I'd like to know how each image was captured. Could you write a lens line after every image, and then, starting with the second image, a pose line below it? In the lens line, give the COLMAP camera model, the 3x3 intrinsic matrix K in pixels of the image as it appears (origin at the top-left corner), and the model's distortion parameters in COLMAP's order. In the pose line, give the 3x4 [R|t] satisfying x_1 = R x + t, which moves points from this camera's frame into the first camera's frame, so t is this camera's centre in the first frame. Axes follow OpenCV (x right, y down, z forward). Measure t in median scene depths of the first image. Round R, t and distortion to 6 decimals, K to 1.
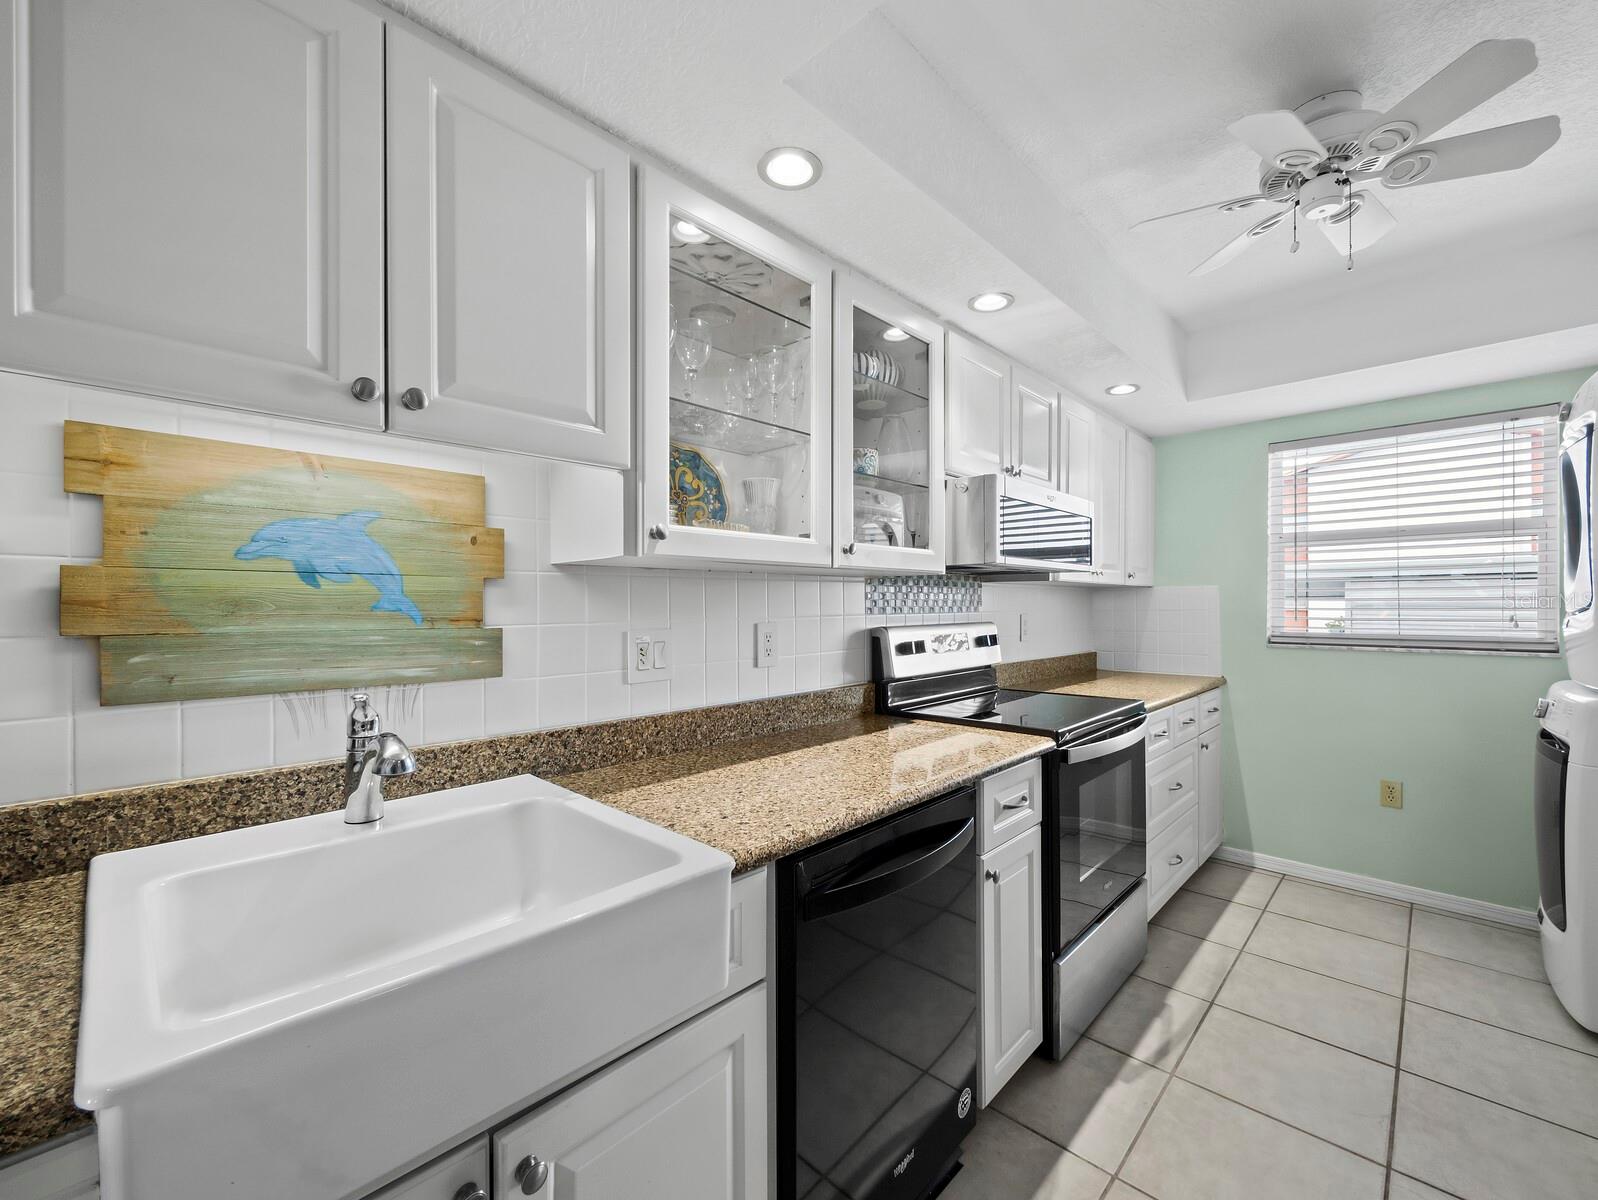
lens RADIAL K [[666.2, 0, 799.0], [0, 666.2, 600.0], [0, 0, 1]] dist [-0.000515, -0.000108]
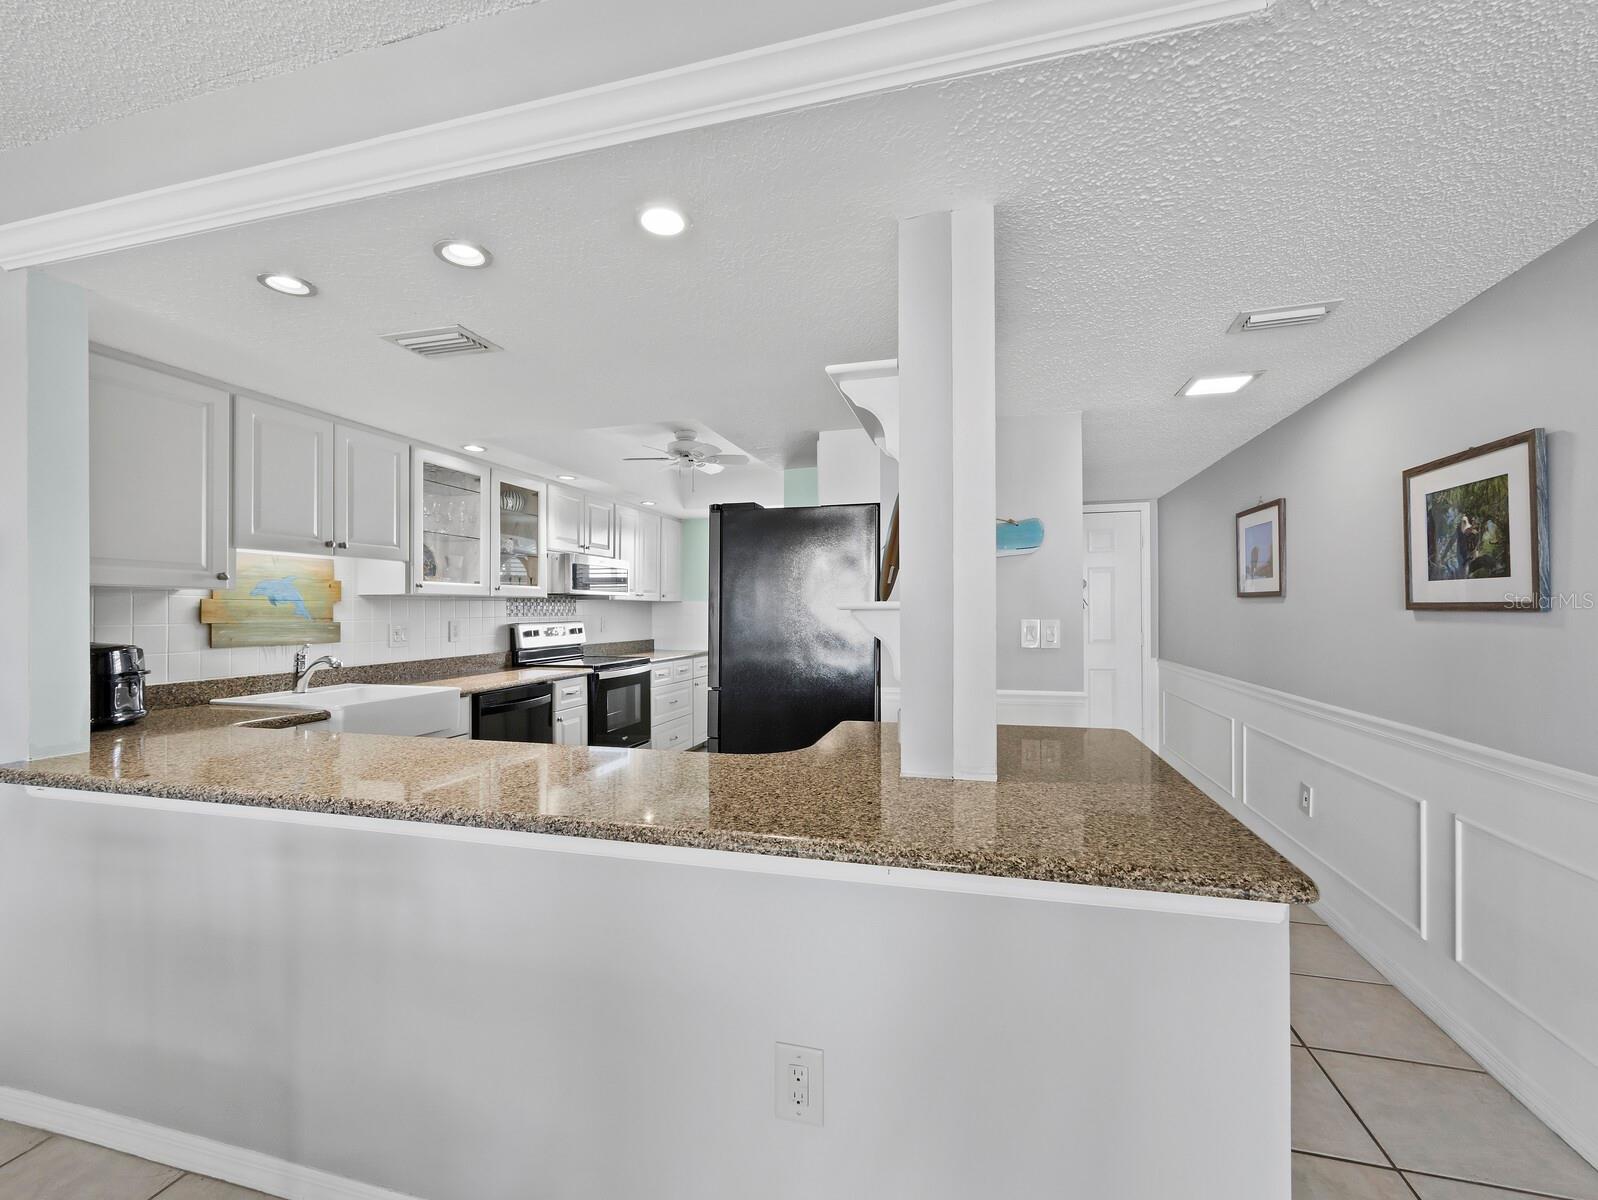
lens RADIAL K [[666.2, 0, 799.0], [0, 666.2, 600.0], [0, 0, 1]] dist [-0.000515, -0.000108]
pose [[0.876251, 0.004308, 0.481836, -0.099126], [0.001569, 0.999929, -0.011794, -0.004287], [-0.481853, 0.011090, 0.876182, -1.235149]]
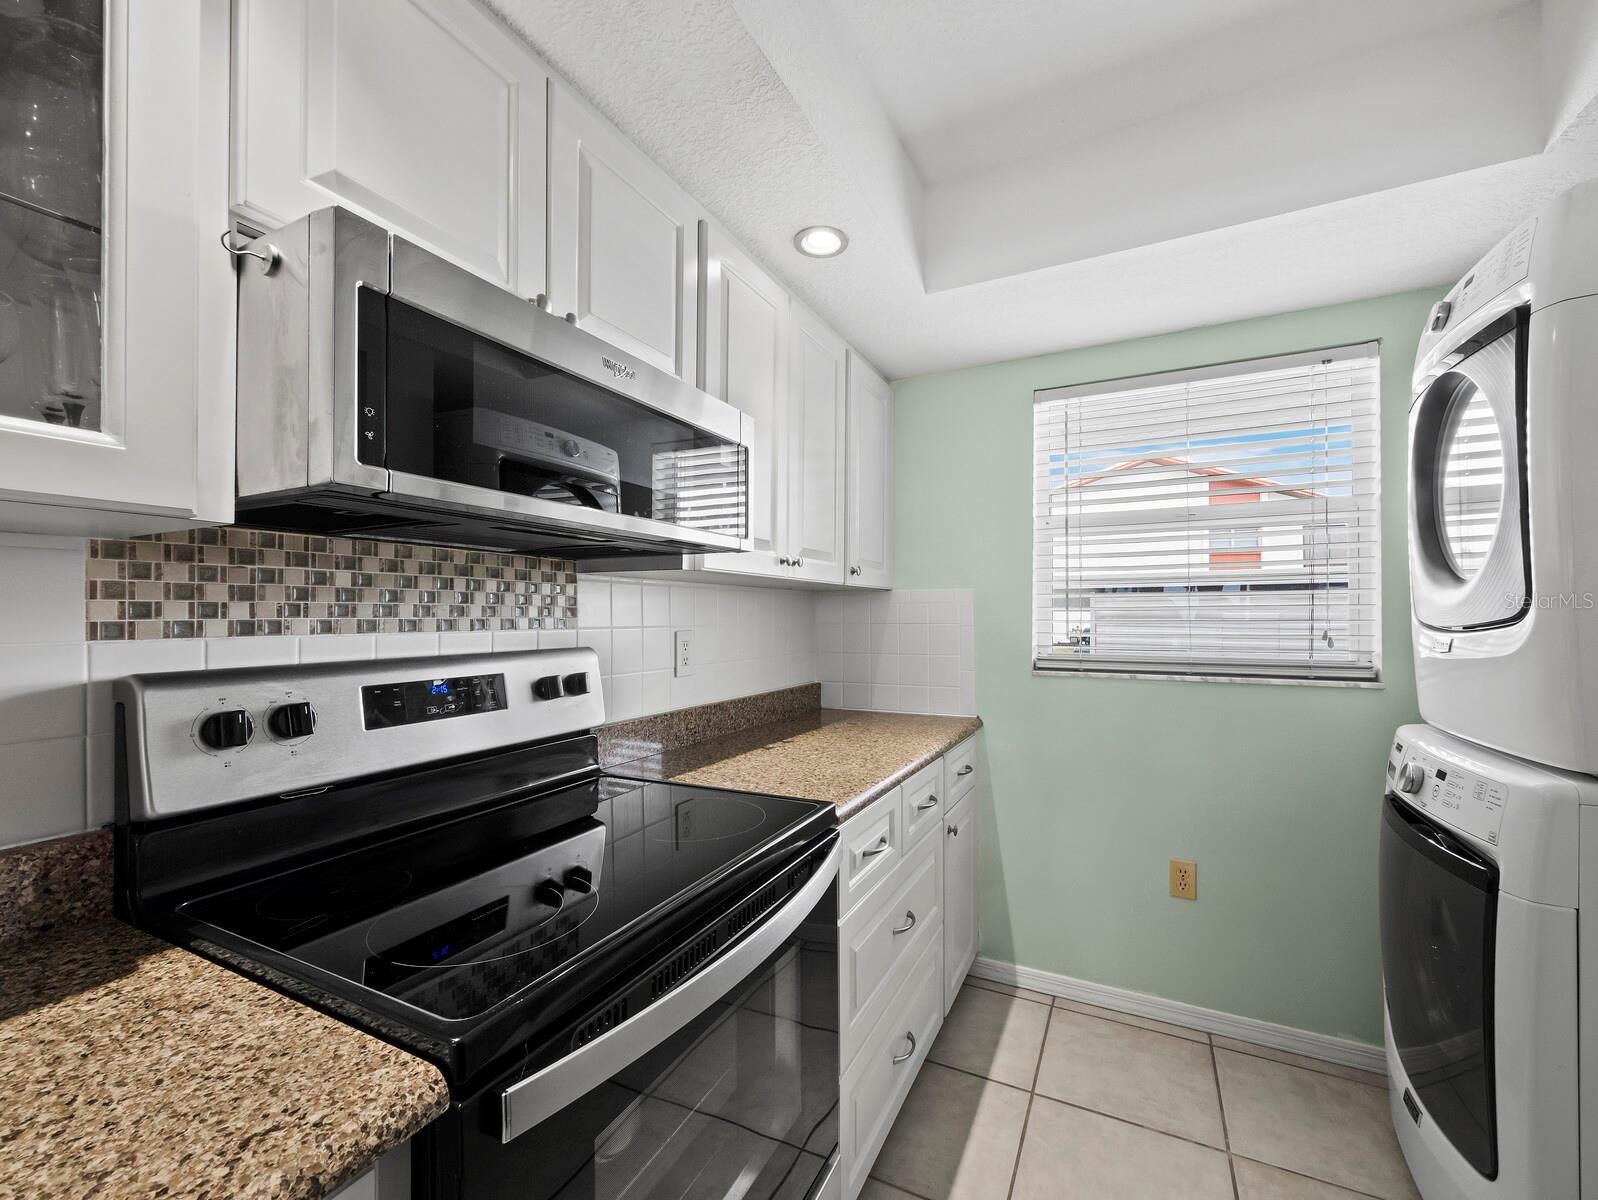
lens RADIAL K [[660.4, 0, 799.0], [0, 660.4, 600.0], [0, 0, 1]] dist [-0.000376, 0.000038]
pose [[0.958476, 0.008036, 0.285061, 0.398537], [-0.003773, 0.999873, -0.015503, 0.003613], [-0.285149, 0.013784, 0.958384, 0.599087]]
